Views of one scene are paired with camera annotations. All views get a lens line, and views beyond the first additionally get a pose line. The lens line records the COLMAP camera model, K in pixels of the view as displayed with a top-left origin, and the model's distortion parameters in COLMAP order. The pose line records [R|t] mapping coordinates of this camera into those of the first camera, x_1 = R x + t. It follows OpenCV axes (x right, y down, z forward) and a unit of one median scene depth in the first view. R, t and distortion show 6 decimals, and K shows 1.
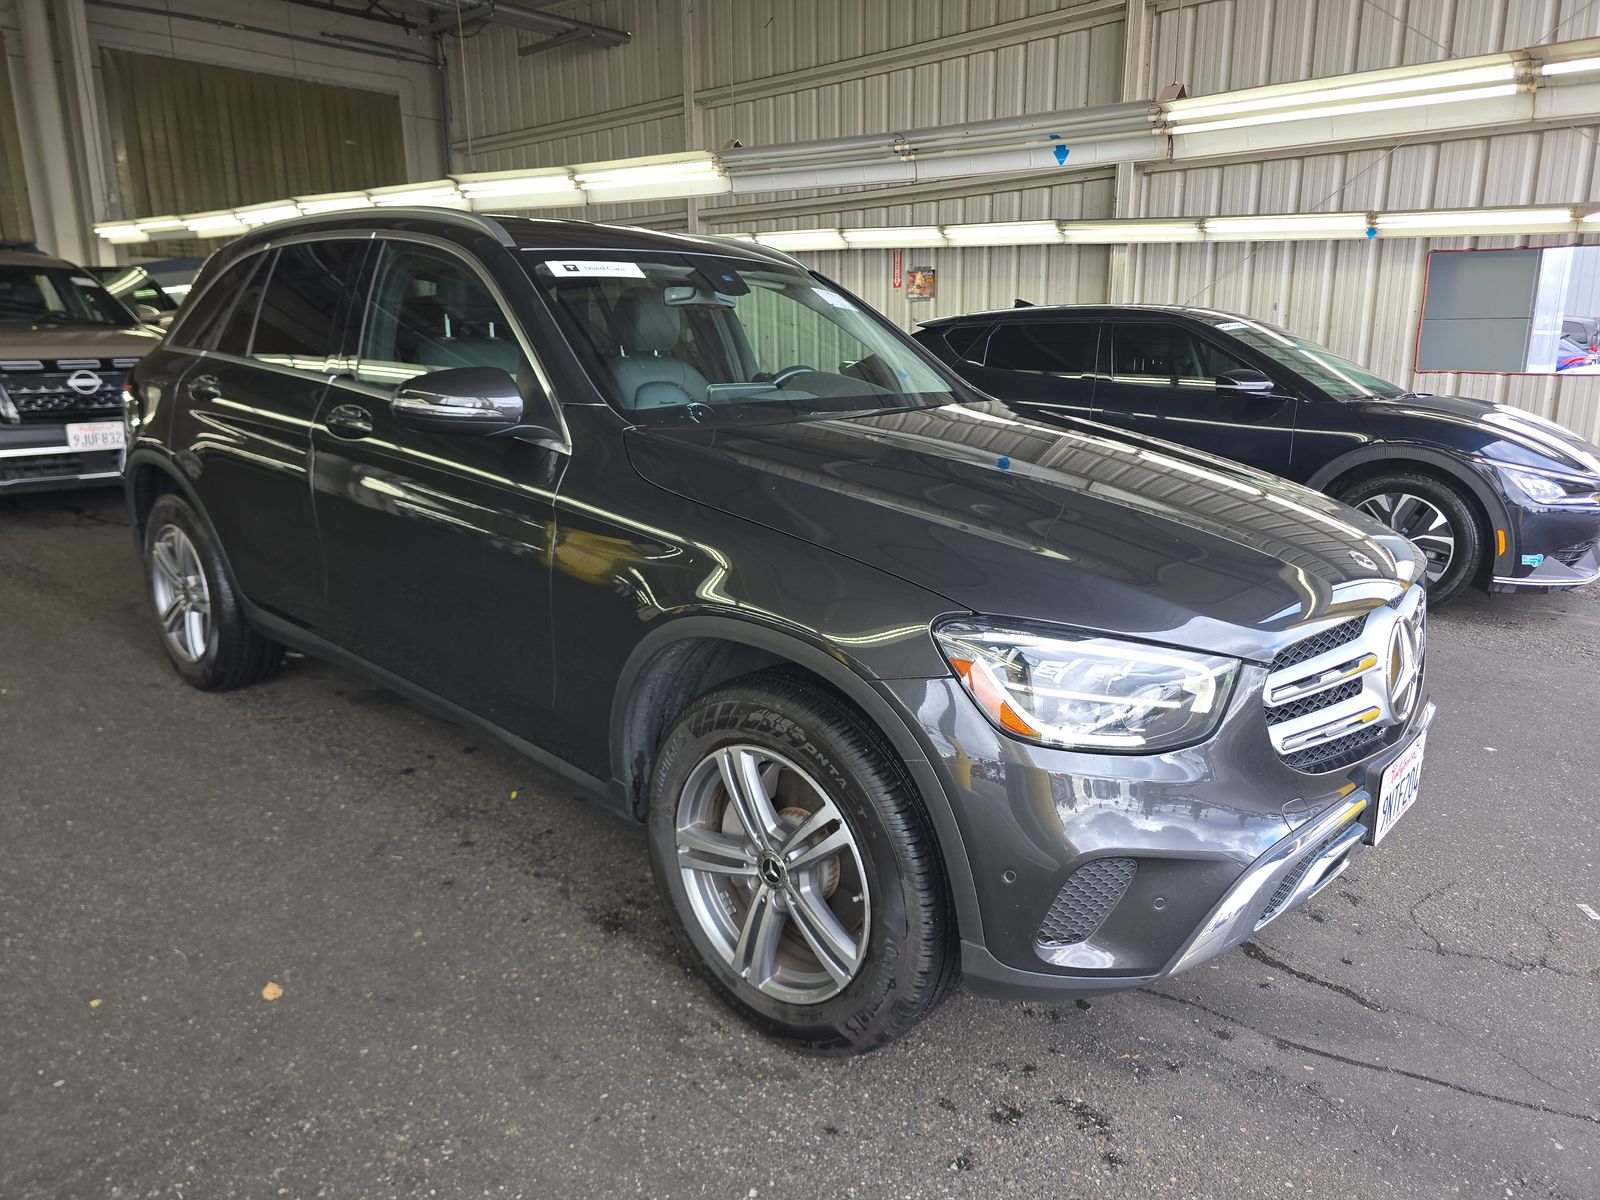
lens RADIAL K [[1081.7, 0, 809.4], [0, 1081.7, 609.9], [0, 0, 1]] dist [0.036926, -0.036315]
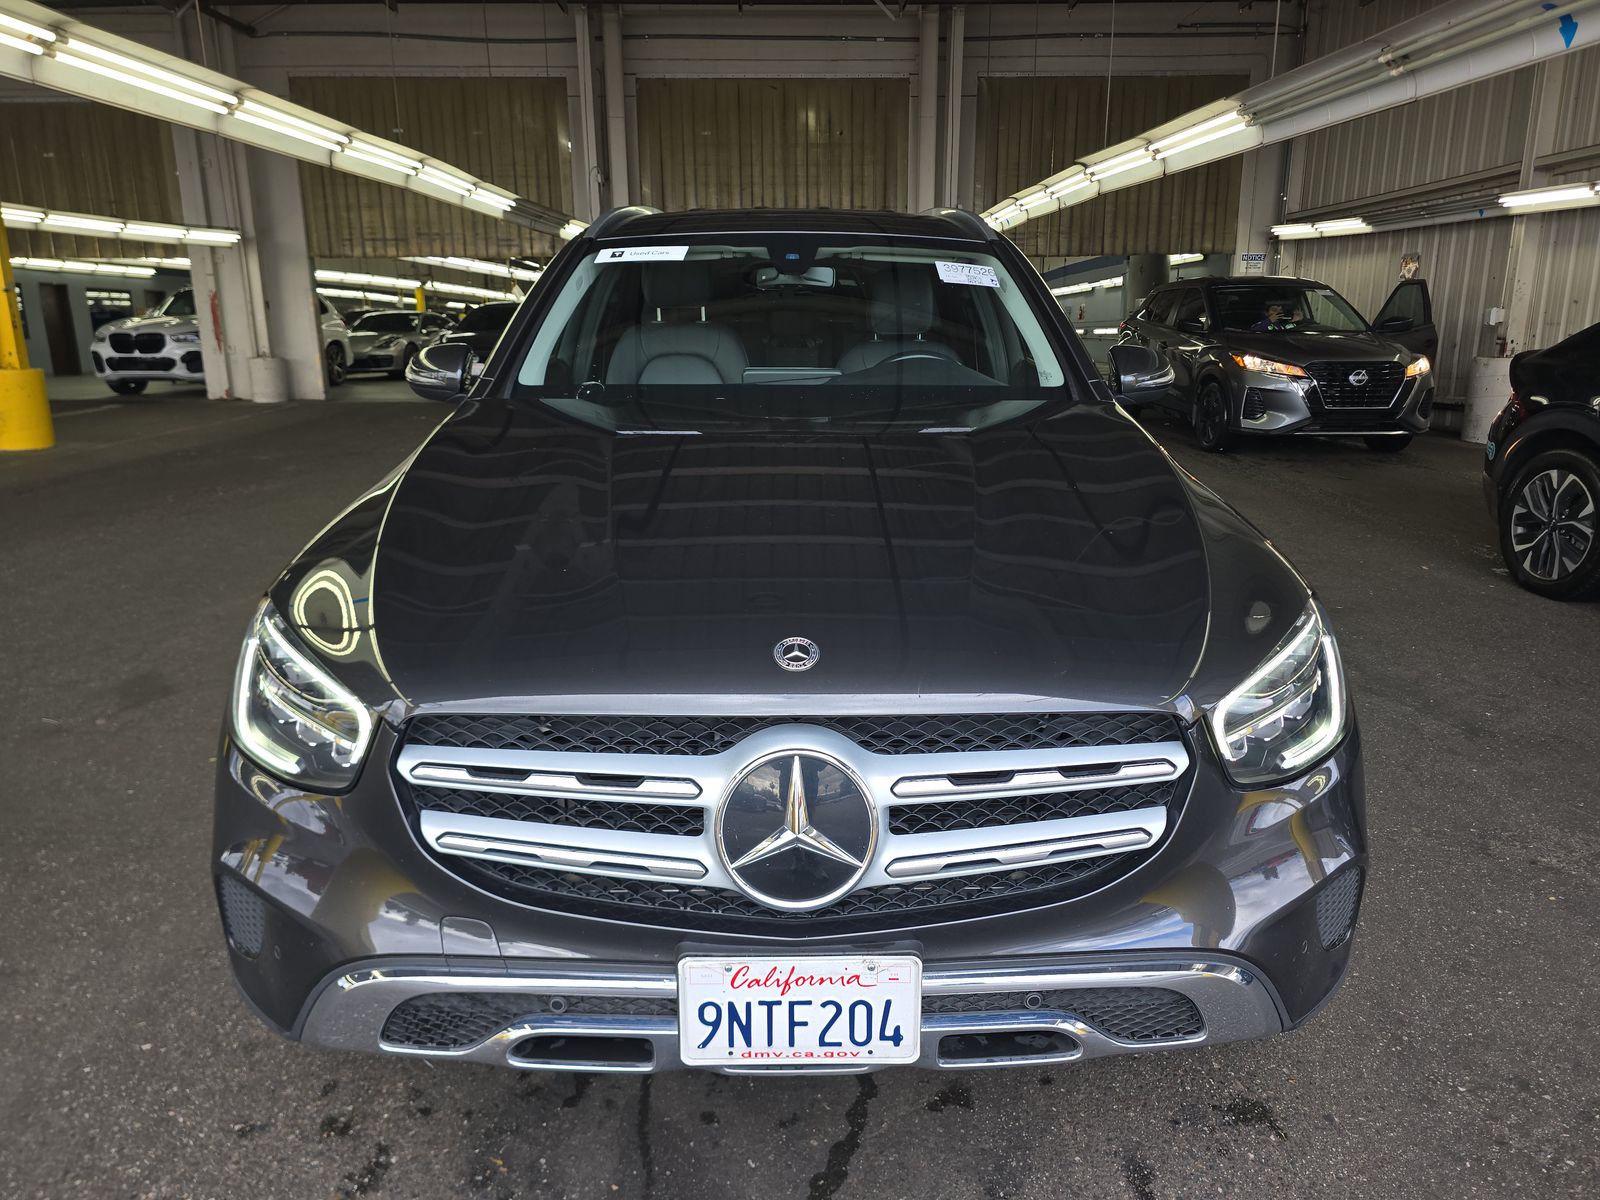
lens RADIAL K [[1081.7, 0, 809.4], [0, 1081.7, 609.9], [0, 0, 1]] dist [0.036926, -0.036315]
pose [[0.666397, 0.185679, -0.722106, 0.458259], [-0.178796, 0.980032, 0.086998, -0.060104], [0.723841, 0.071134, 0.686290, 0.261546]]
